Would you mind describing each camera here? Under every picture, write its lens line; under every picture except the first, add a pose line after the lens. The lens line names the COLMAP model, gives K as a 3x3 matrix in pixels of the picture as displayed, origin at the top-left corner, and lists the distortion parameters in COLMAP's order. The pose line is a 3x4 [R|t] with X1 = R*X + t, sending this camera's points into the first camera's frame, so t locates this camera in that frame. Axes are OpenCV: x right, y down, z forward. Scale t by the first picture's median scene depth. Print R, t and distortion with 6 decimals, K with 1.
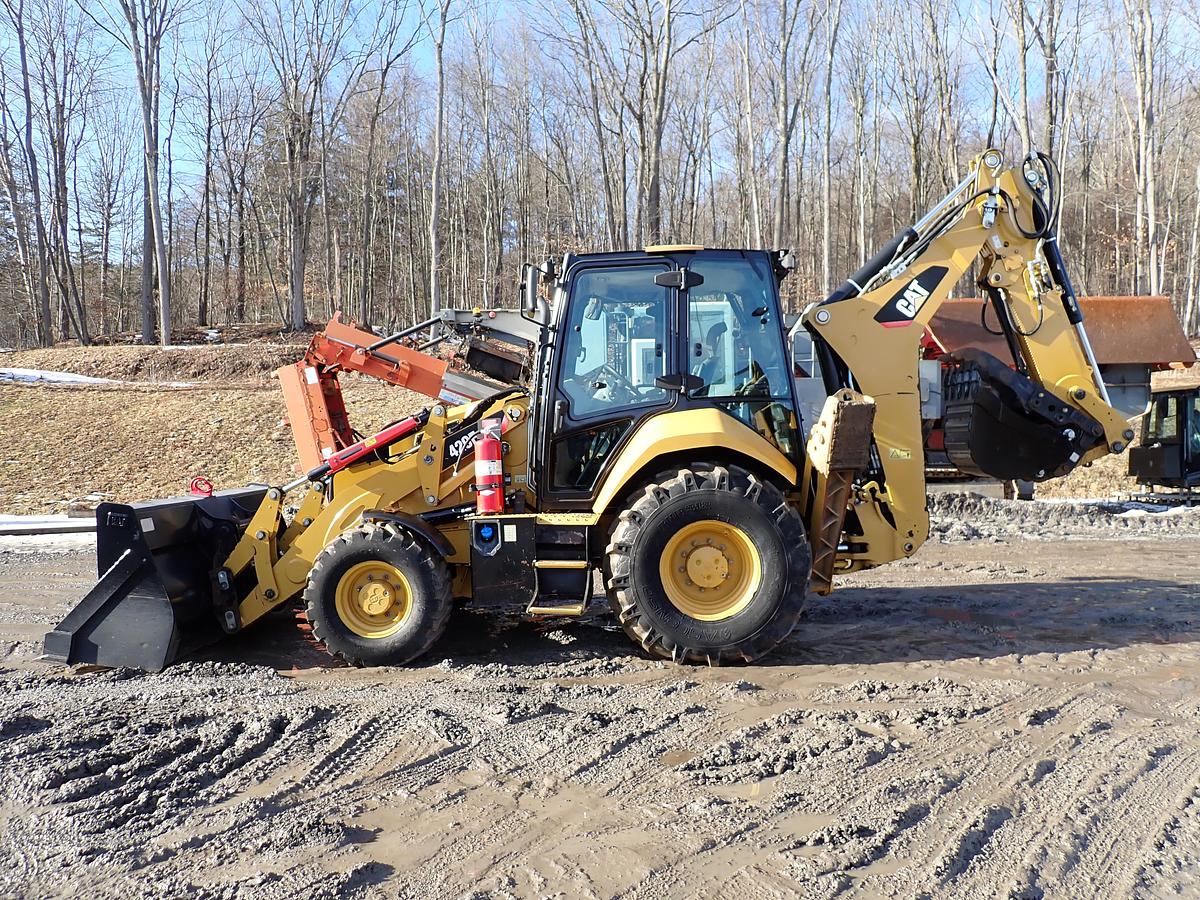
lens RADIAL K [[889.0, 0, 601.6], [0, 889.0, 442.5], [0, 0, 1]] dist [0.014407, -0.012819]
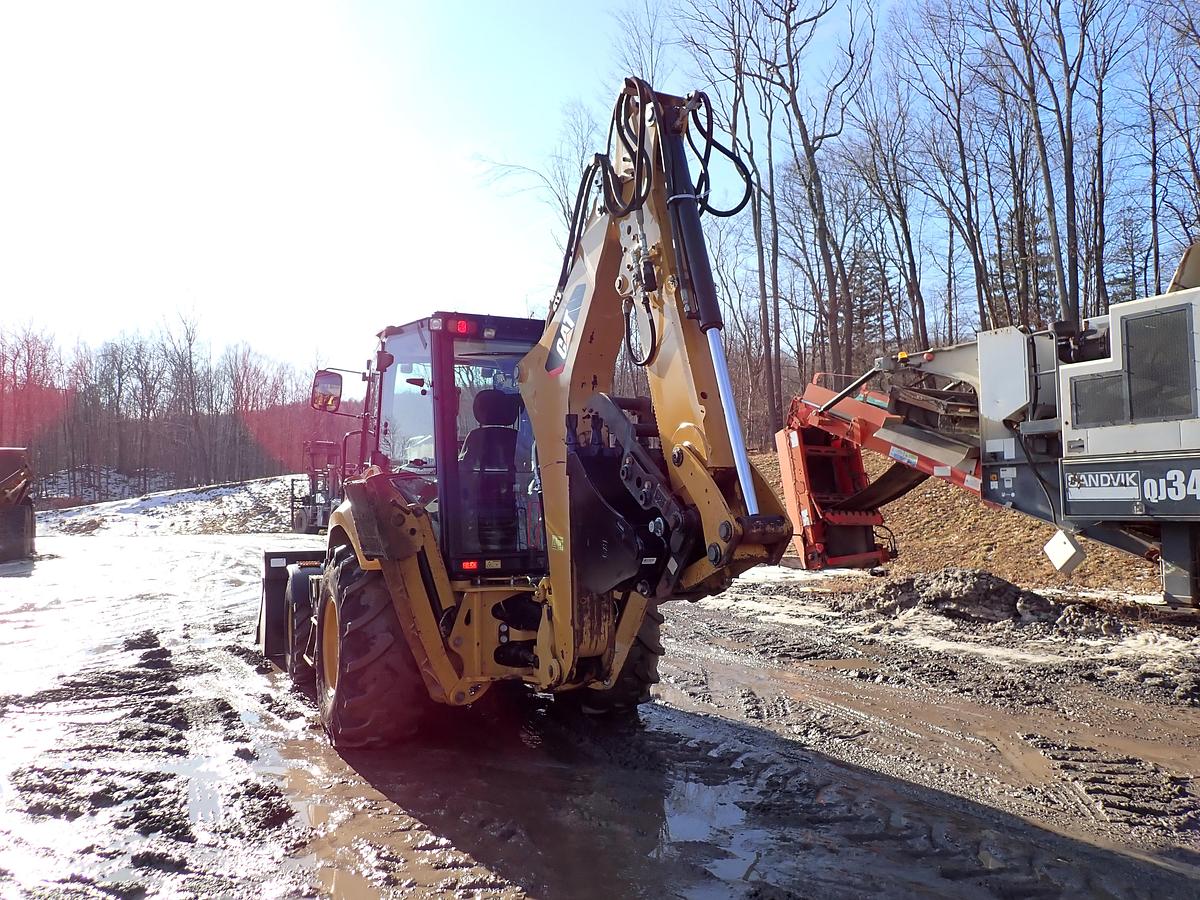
lens RADIAL K [[889.0, 0, 598.0], [0, 889.0, 443.3], [0, 0, 1]] dist [0.014407, -0.012819]
pose [[0.444708, -0.048766, -0.894347, 1.021021], [0.000386, 0.998527, -0.054254, -0.030111], [0.895676, 0.023782, 0.444071, 0.695006]]
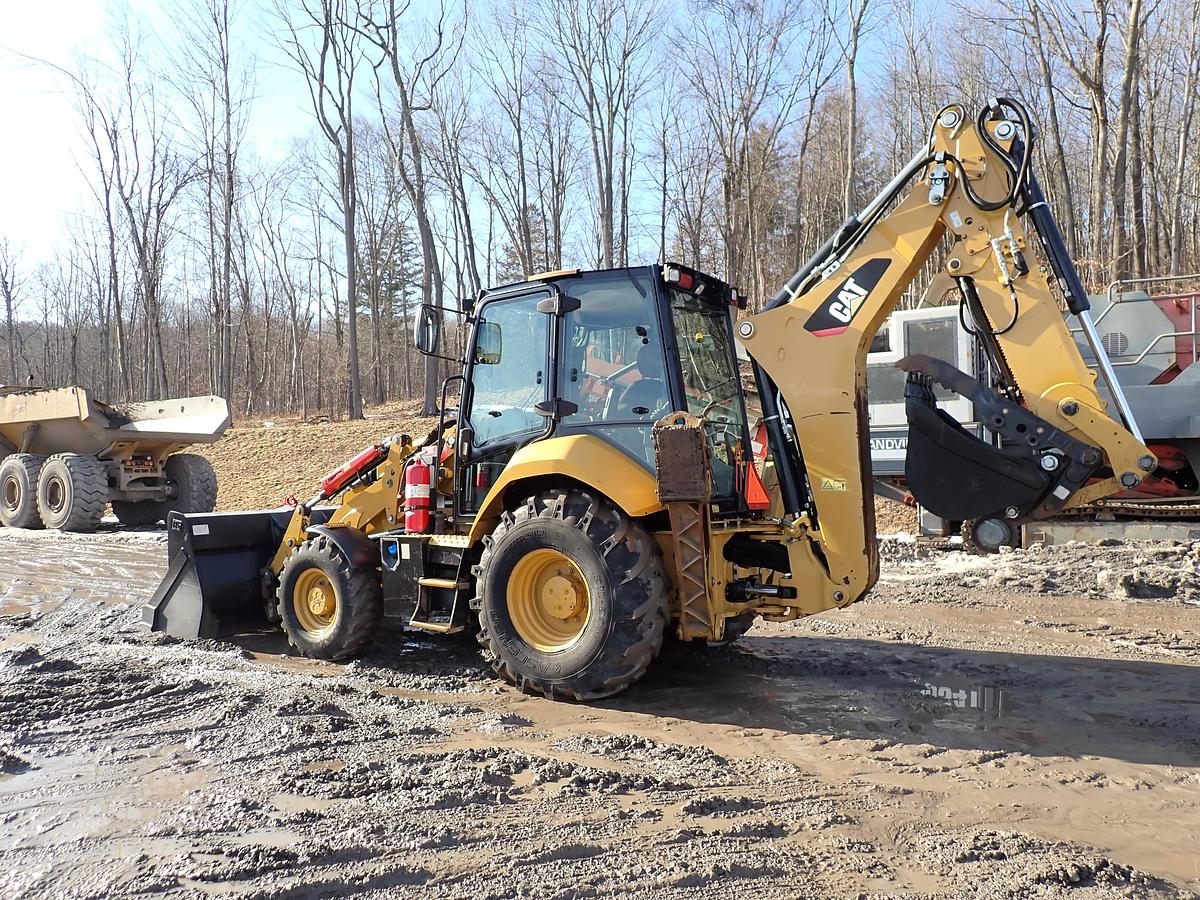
lens RADIAL K [[889.0, 0, 598.0], [0, 889.0, 445.5], [0, 0, 1]] dist [0.014407, -0.012819]
pose [[0.852507, -0.007912, -0.522656, 0.585533], [-0.003511, 0.999776, -0.020863, -0.005840], [0.522704, 0.019621, 0.852289, 0.161265]]
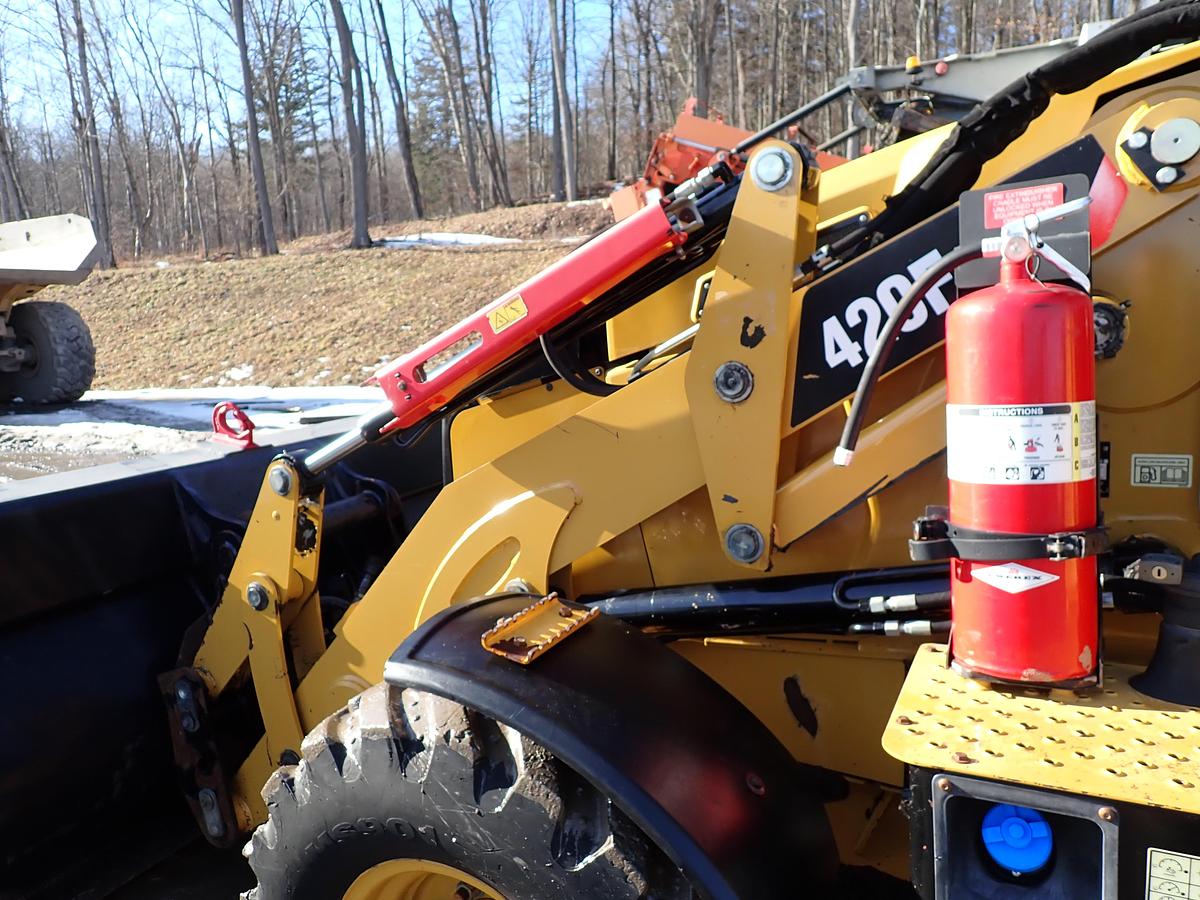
lens RADIAL K [[889.0, 0, 598.1], [0, 889.0, 445.2], [0, 0, 1]] dist [0.014407, -0.012819]
pose [[0.895723, 0.046789, -0.442144, -0.112827], [0.027605, 0.986676, 0.160338, -0.003204], [0.443755, -0.155823, 0.882497, 0.721510]]
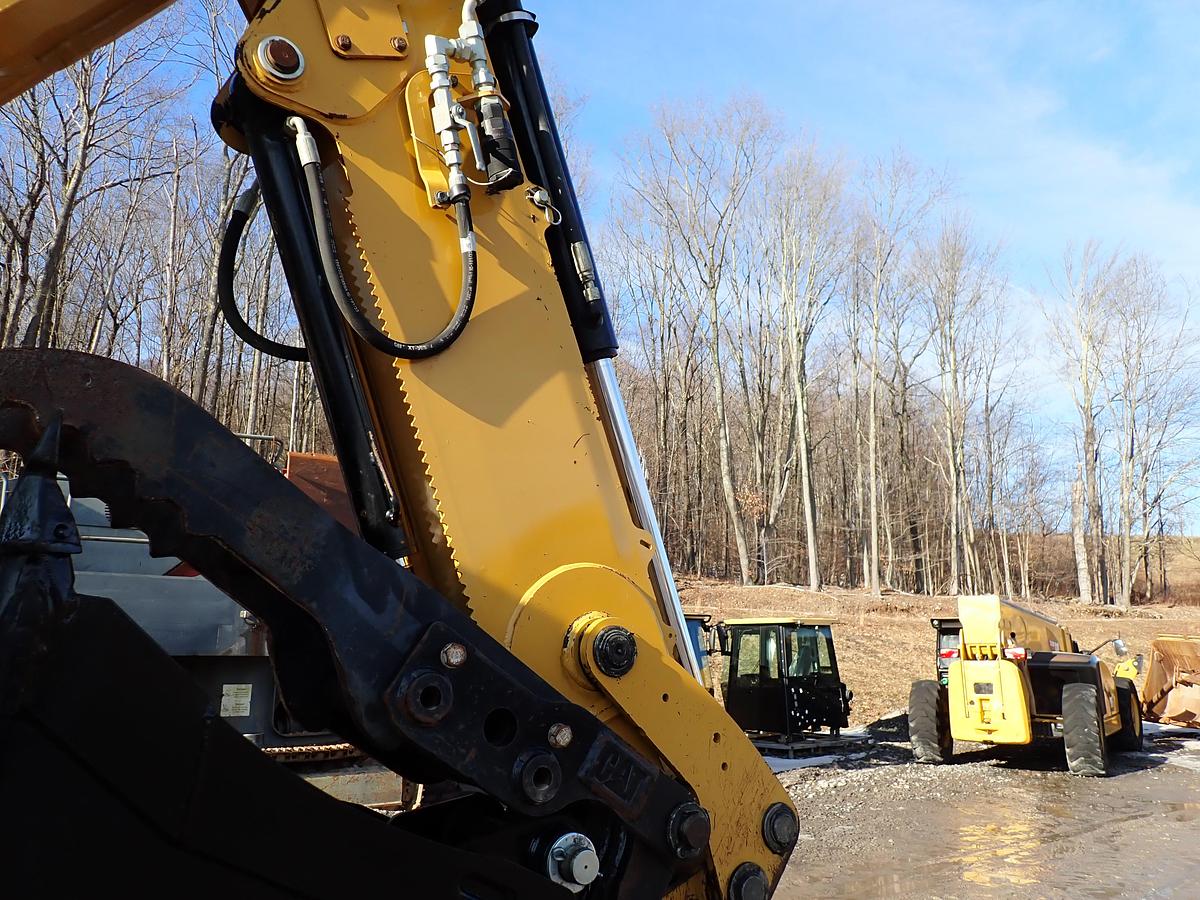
lens RADIAL K [[889.0, 0, 597.2], [0, 889.0, 447.0], [0, 0, 1]] dist [0.014407, -0.012819]
pose [[0.824322, 0.141449, 0.548165, 0.403262], [-0.010537, 0.971949, -0.234956, -0.050777], [-0.566023, 0.187903, 0.802690, 0.811968]]
